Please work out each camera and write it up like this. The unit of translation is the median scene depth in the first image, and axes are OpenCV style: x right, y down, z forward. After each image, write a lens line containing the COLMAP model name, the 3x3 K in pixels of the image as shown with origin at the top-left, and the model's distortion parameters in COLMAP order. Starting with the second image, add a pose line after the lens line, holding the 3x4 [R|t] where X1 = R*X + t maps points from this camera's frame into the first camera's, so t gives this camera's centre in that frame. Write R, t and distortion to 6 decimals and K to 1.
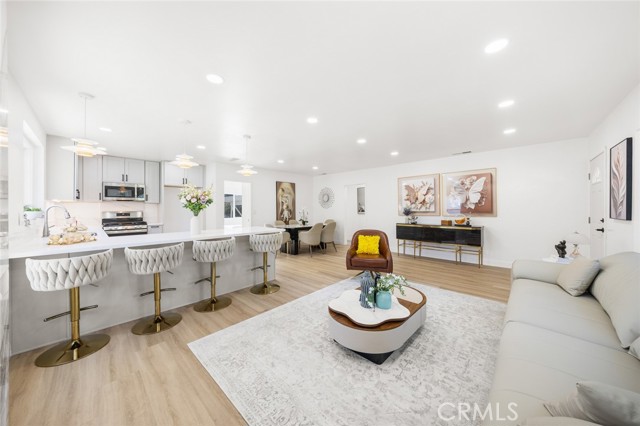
lens RADIAL K [[213.5, 0, 321.1], [0, 213.5, 209.4], [0, 0, 1]] dist [-0.011751, -0.000412]
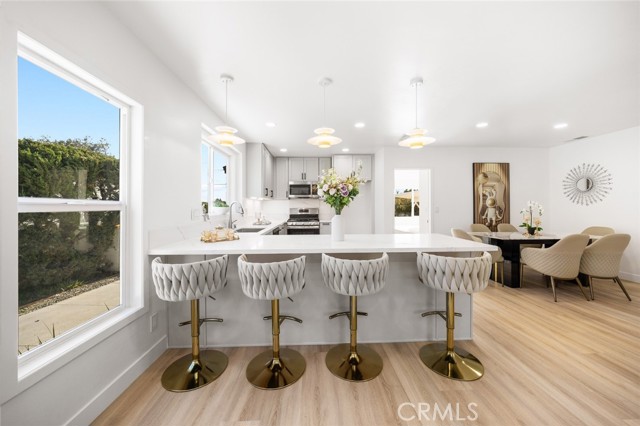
lens RADIAL K [[224.6, 0, 323.3], [0, 224.6, 207.5], [0, 0, 1]] dist [-0.004386, -0.000294]
pose [[0.704178, 0.002118, -0.710021, -0.063122], [-0.001710, 0.999998, 0.001288, 0.004521], [0.710022, 0.000307, 0.704180, 0.268132]]
